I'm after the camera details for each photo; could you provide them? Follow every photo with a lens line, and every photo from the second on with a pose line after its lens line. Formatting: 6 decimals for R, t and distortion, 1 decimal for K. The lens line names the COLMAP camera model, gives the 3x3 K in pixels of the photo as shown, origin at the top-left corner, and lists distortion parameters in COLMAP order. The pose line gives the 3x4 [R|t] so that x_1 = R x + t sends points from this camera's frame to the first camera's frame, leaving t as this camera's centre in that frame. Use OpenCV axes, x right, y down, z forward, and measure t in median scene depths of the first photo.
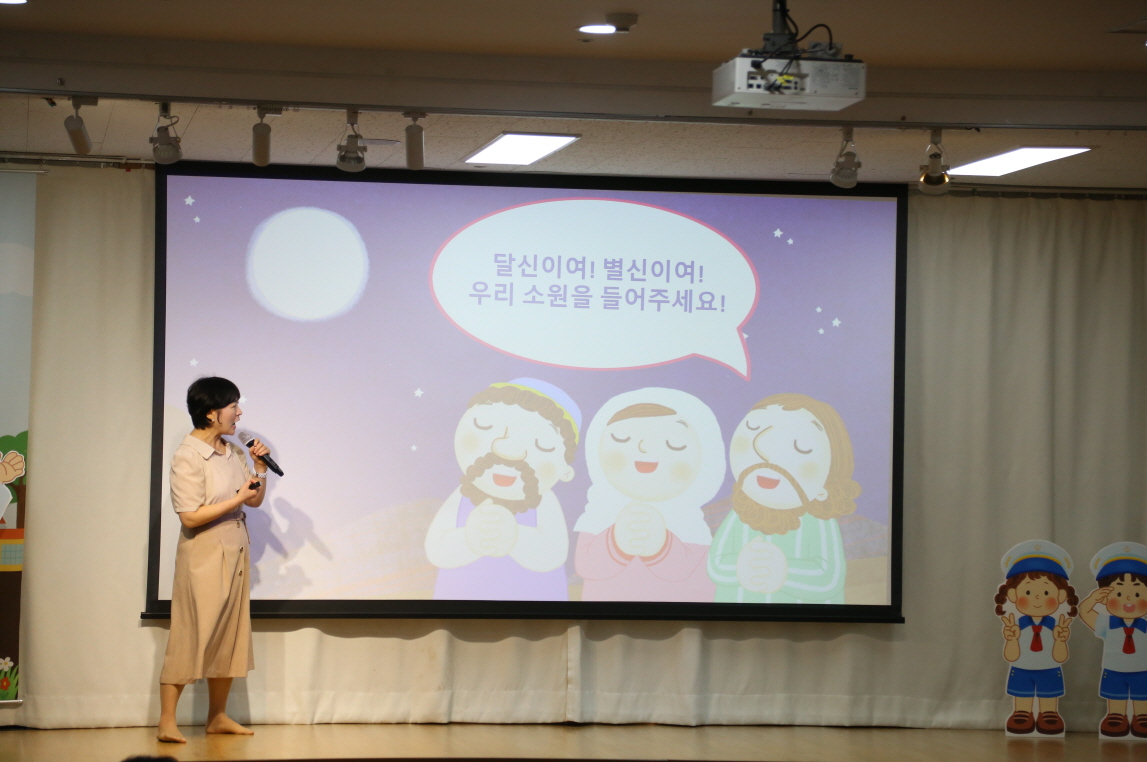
lens RADIAL K [[3358.5, 0, 557.9], [0, 3358.5, 372.9], [0, 0, 1]] dist [0.830286, -1.865492]
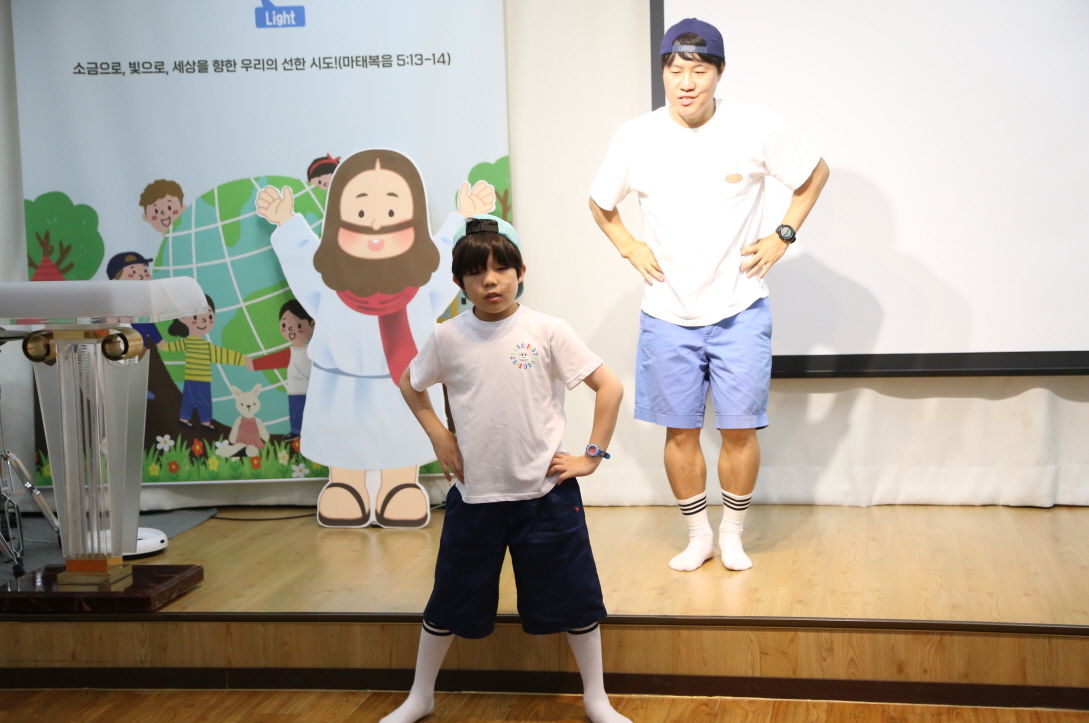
lens RADIAL K [[1851.6, 0, 539.0], [0, 1851.6, 367.4], [0, 0, 1]] dist [0.288572, -0.167077]
pose [[0.942811, -0.012571, -0.333091, 0.001333], [0.052682, 0.992349, 0.111664, 0.017394], [0.329139, -0.122826, 0.936259, 0.558675]]
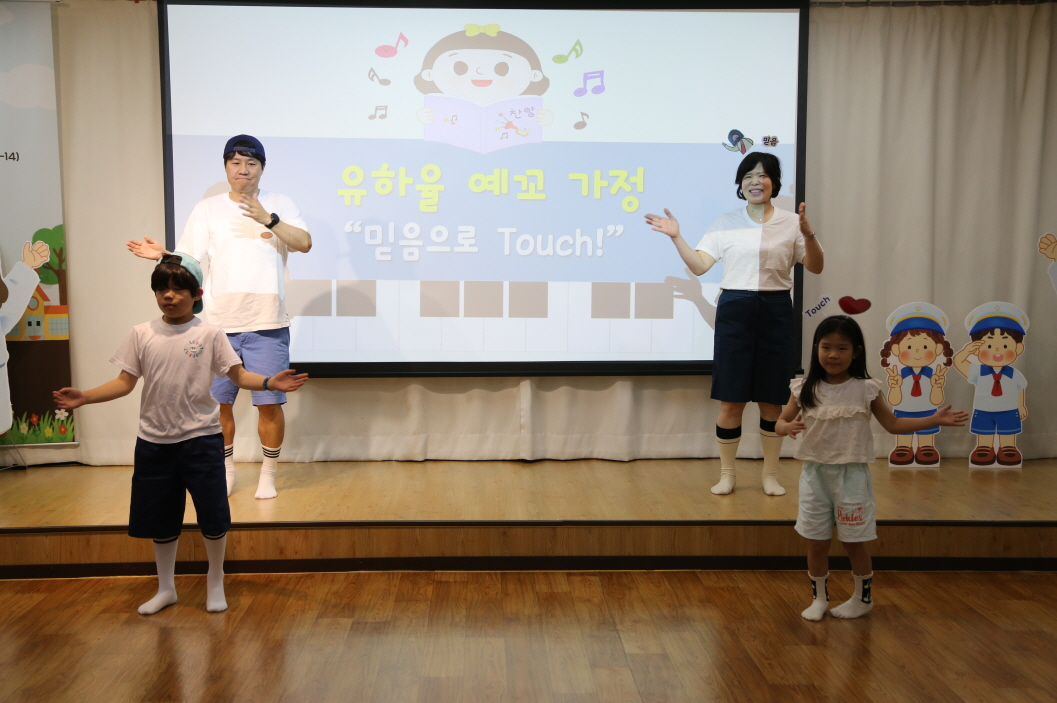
lens RADIAL K [[1432.4, 0, 527.3], [0, 1432.4, 356.1], [0, 0, 1]] dist [0.145314, 0.153073]
pose [[0.992279, -0.009676, -0.123646, 0.068768], [0.021467, 0.995304, 0.094390, 0.017558], [0.122152, -0.096315, 0.987827, 0.493371]]
